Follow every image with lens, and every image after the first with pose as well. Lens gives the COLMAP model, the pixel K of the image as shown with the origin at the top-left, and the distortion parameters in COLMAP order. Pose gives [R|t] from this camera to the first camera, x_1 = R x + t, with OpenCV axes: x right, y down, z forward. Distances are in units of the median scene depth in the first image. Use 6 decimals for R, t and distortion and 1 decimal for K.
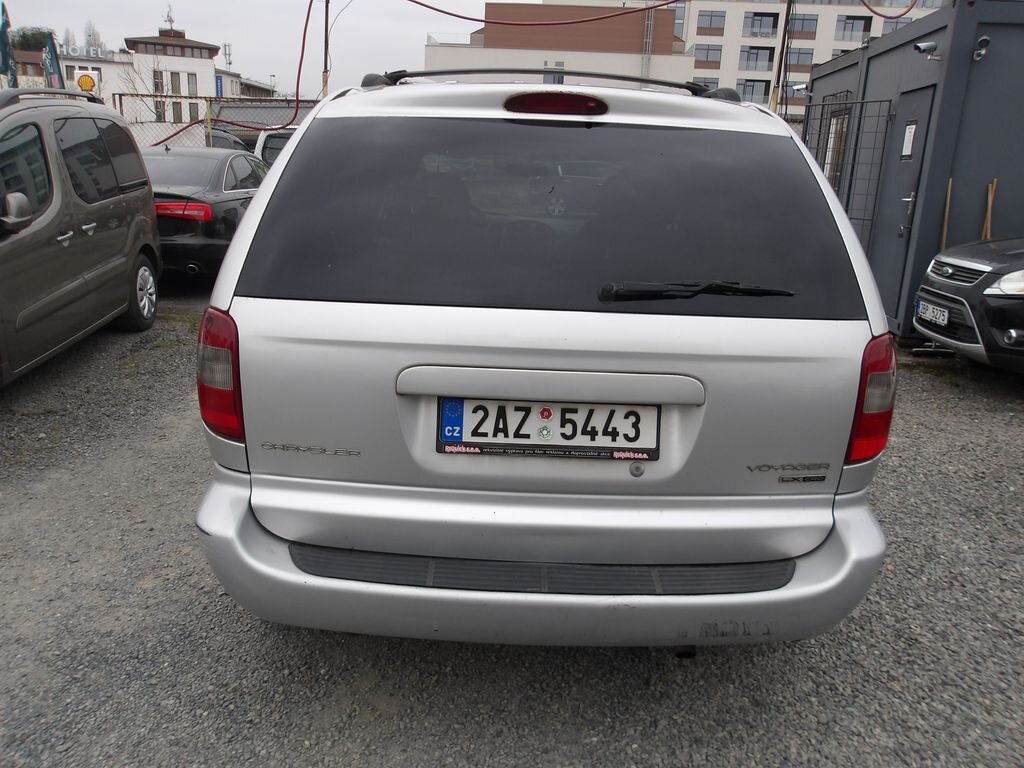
lens RADIAL K [[849.2, 0, 508.2], [0, 849.2, 388.5], [0, 0, 1]] dist [-0.004879, 0.019397]
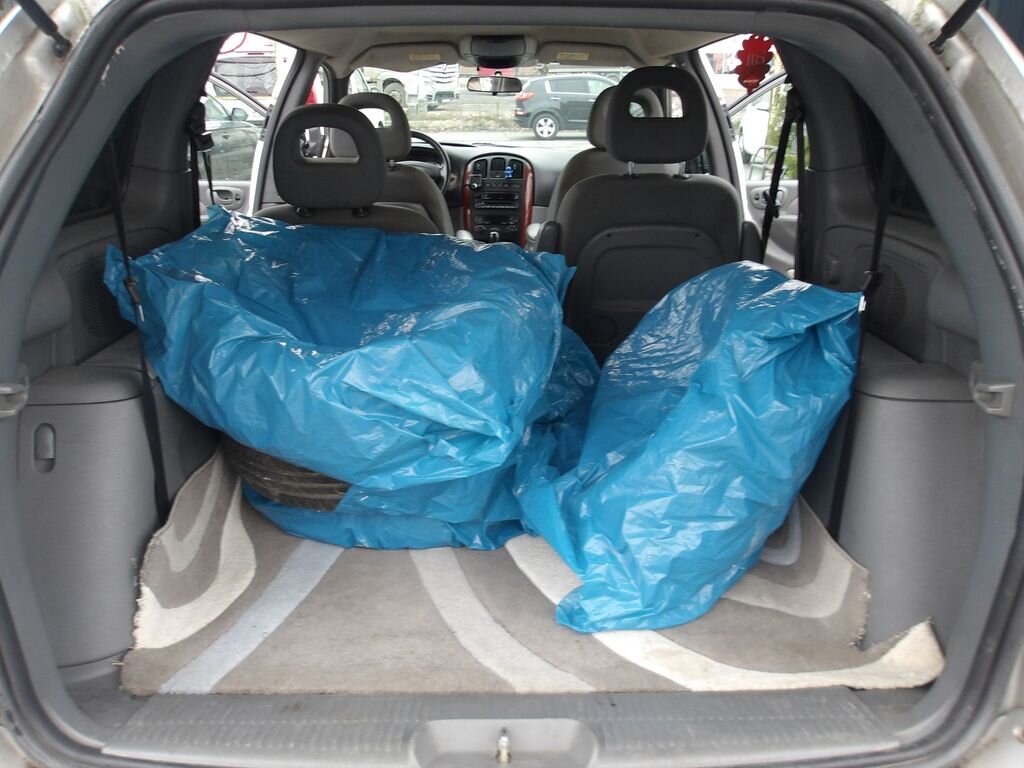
lens RADIAL K [[849.2, 0, 516.7], [0, 849.2, 389.8], [0, 0, 1]] dist [-0.004879, 0.019397]
pose [[0.999115, -0.041487, 0.006975, 0.033160], [0.040725, 0.995382, 0.086923, -0.069010], [-0.010549, -0.086562, 0.996191, 0.289748]]
